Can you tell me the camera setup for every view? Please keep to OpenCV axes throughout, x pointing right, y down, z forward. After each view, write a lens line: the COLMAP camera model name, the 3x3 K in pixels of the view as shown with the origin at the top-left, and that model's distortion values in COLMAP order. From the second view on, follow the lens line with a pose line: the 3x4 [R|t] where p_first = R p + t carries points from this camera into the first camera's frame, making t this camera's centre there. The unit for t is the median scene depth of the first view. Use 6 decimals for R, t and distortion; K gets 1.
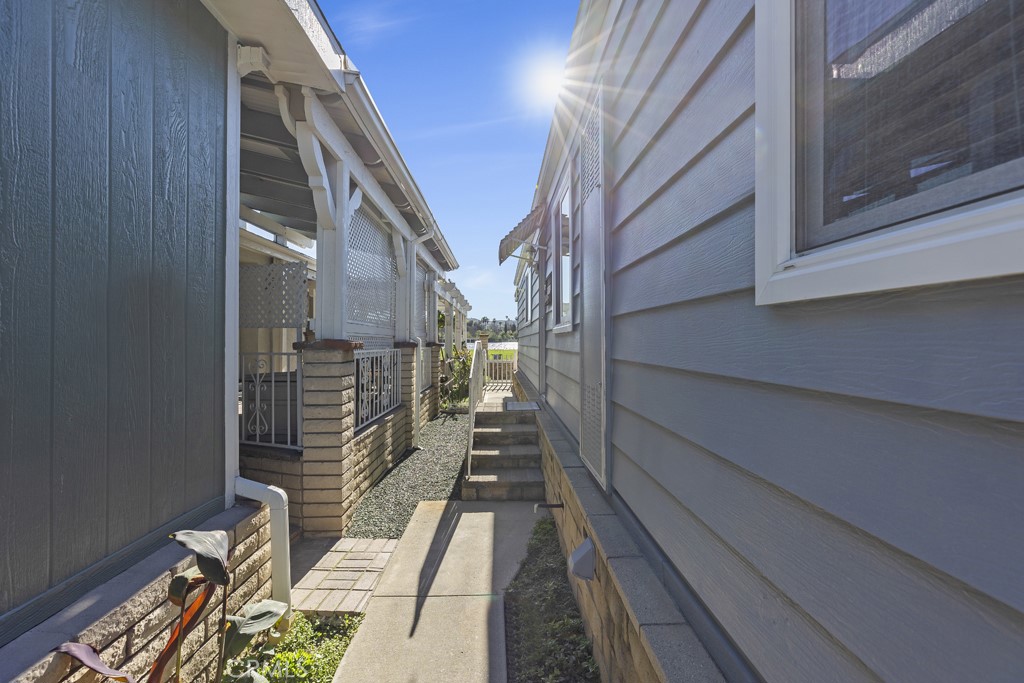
lens RADIAL K [[457.7, 0, 512.0], [0, 457.7, 339.7], [0, 0, 1]] dist [-0.002940, -0.000726]
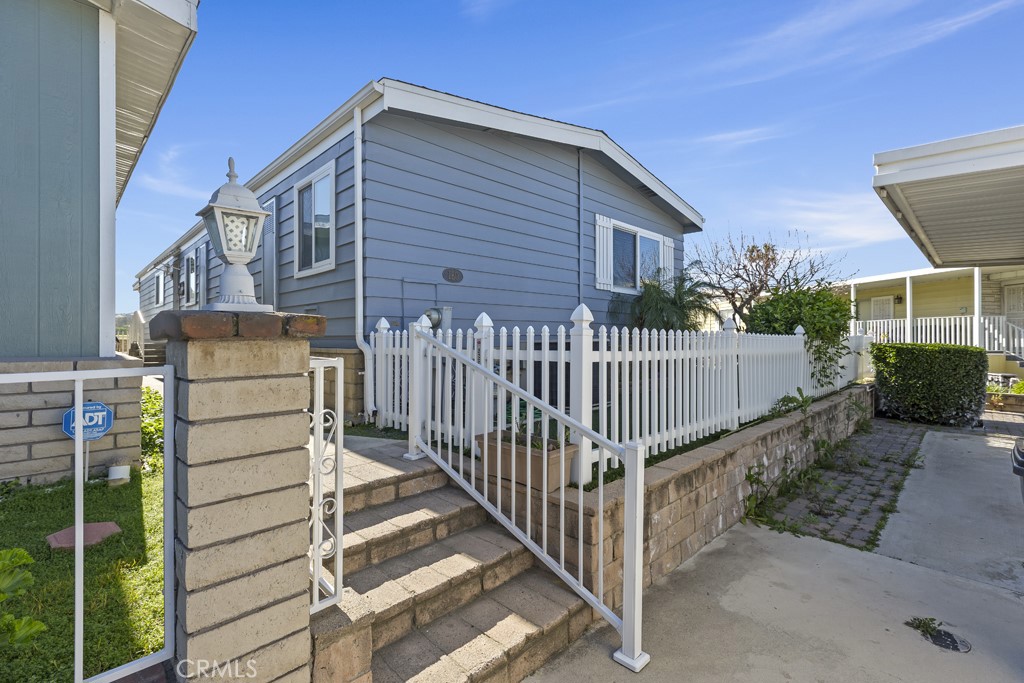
lens RADIAL K [[457.7, 0, 512.6], [0, 457.7, 337.3], [0, 0, 1]] dist [-0.002940, -0.000726]
pose [[0.731207, 0.002827, 0.682150, -0.260432], [-0.002141, 0.999996, -0.001849, 0.132017], [-0.682152, -0.000108, 0.731210, -1.741922]]
